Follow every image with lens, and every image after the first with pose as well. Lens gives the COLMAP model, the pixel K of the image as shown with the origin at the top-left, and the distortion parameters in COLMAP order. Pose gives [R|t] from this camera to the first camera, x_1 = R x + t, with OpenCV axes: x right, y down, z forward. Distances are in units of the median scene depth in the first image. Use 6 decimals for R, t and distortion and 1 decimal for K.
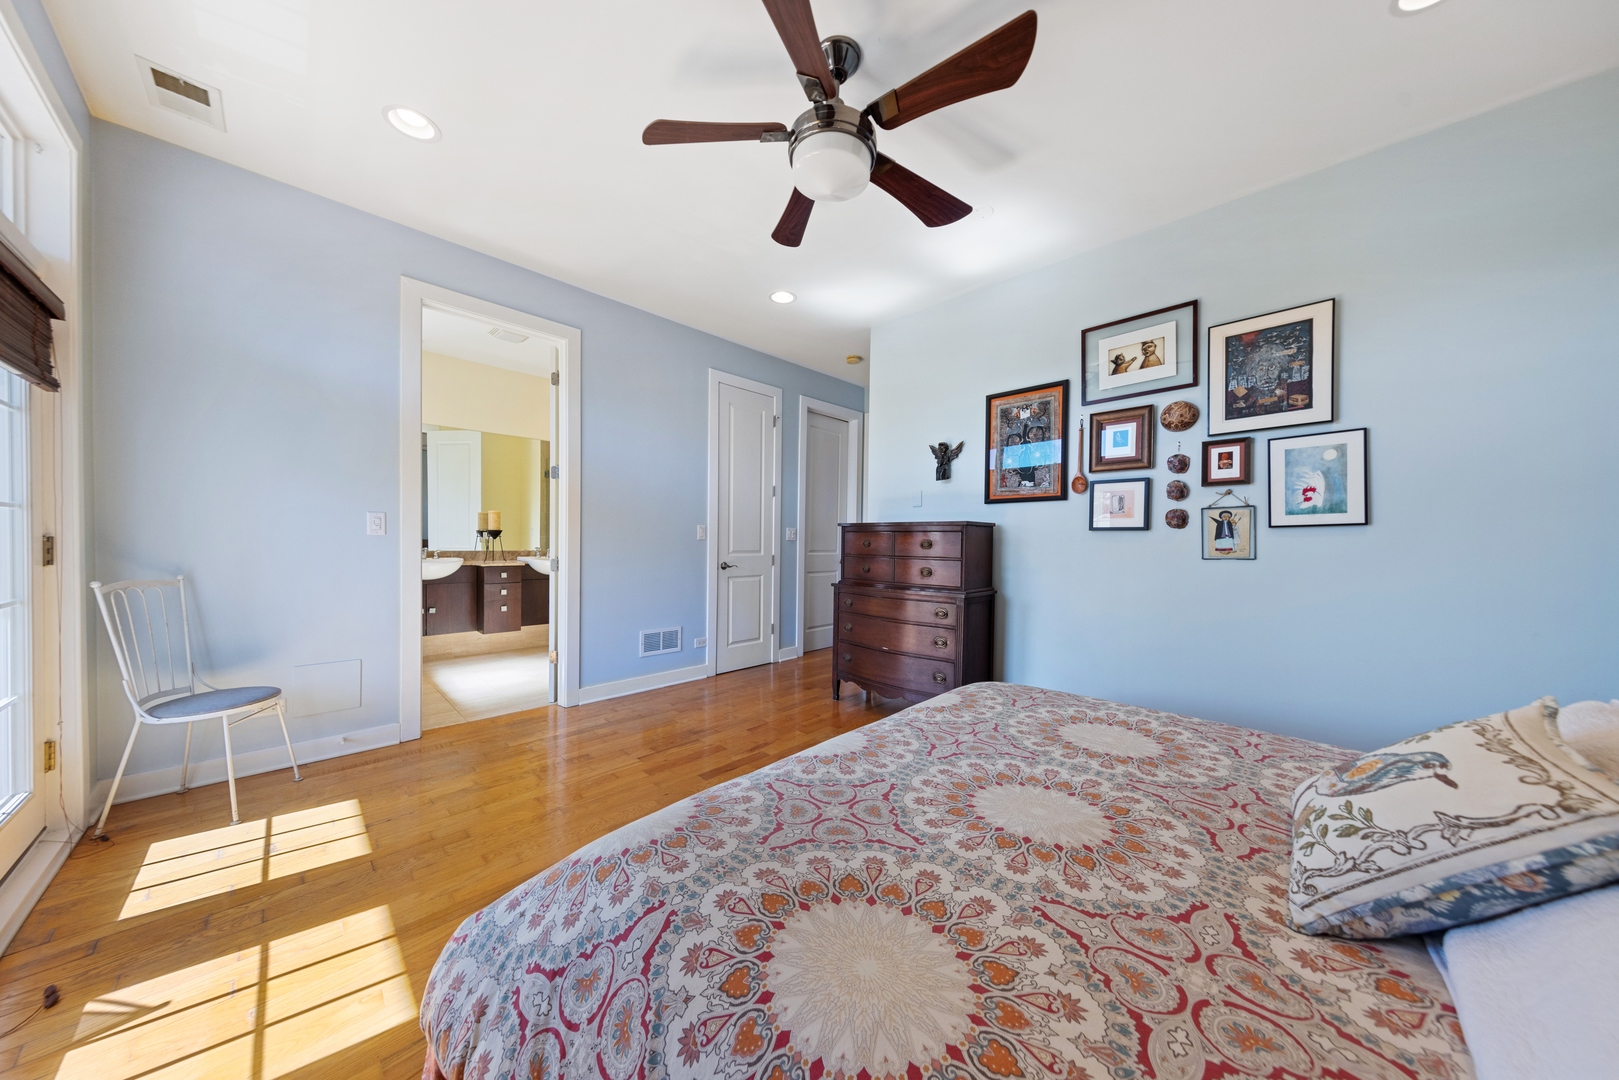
lens RADIAL K [[509.7, 0, 812.3], [0, 509.7, 541.0], [0, 0, 1]] dist [0.007945, -0.000122]
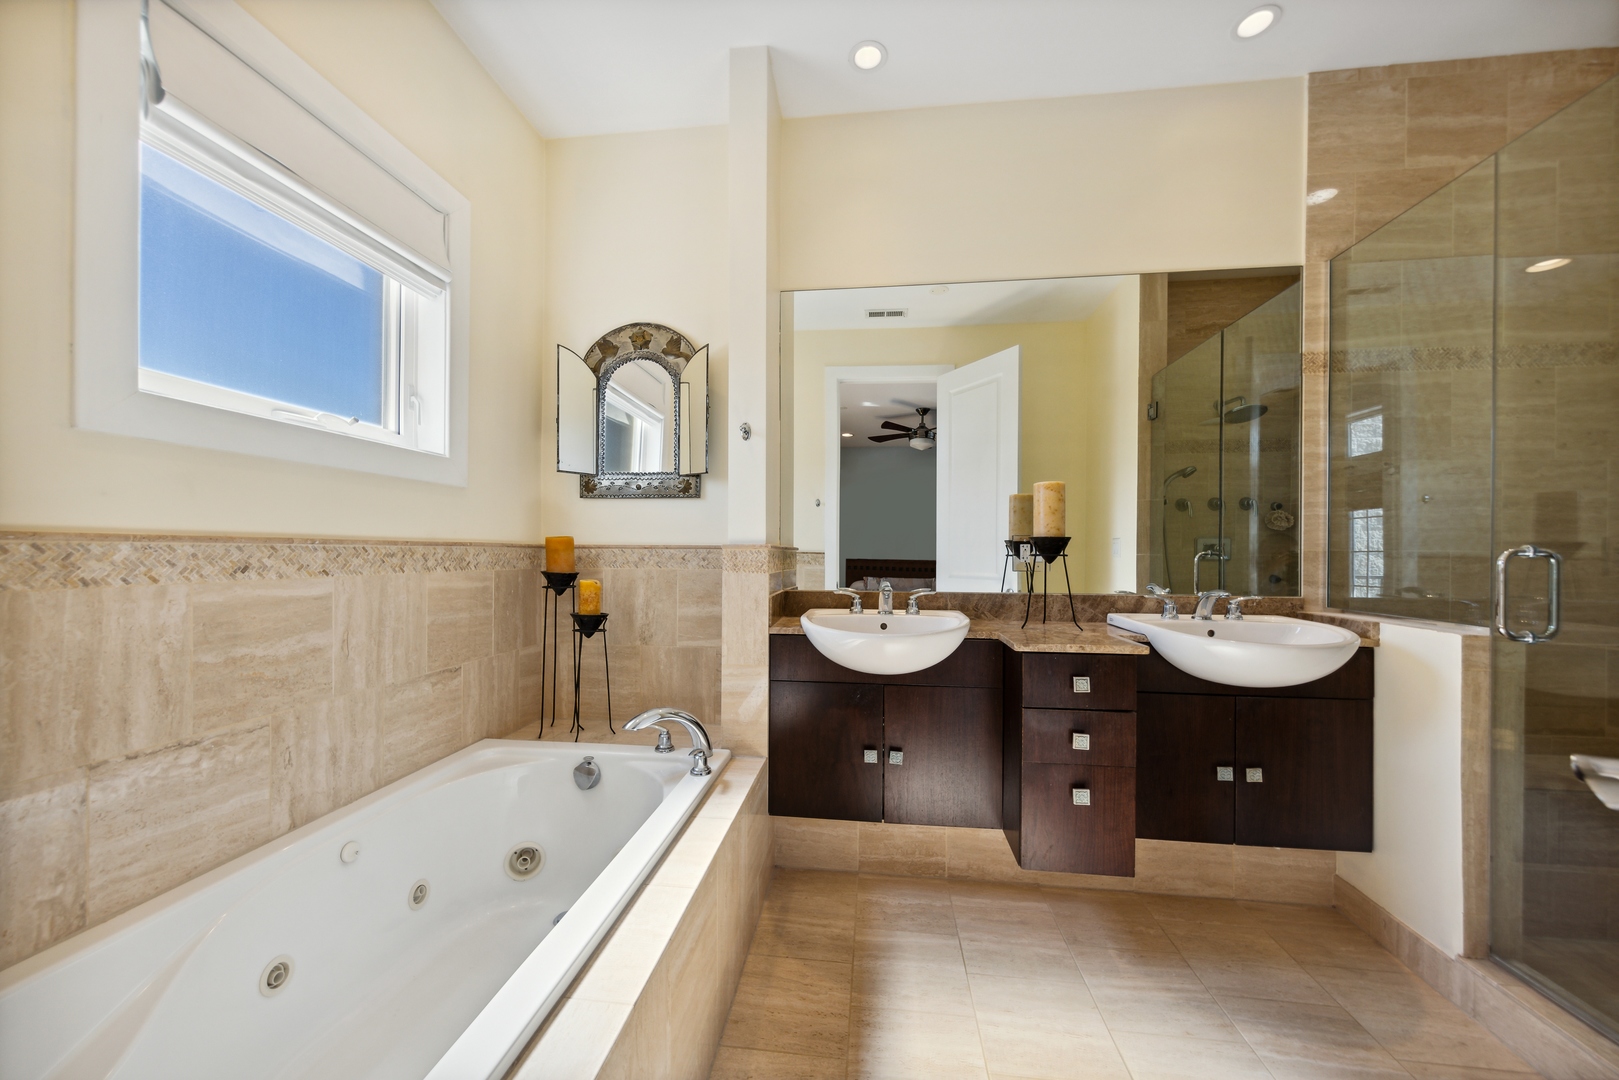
lens RADIAL K [[601.3, 0, 812.2], [0, 601.3, 549.4], [0, 0, 1]] dist [0.012331, 0.000003]
pose [[0.609775, -0.007992, -0.792535, -0.399011], [-0.001568, 0.999935, -0.011290, -0.008327], [0.792573, 0.008127, 0.609722, 0.628237]]
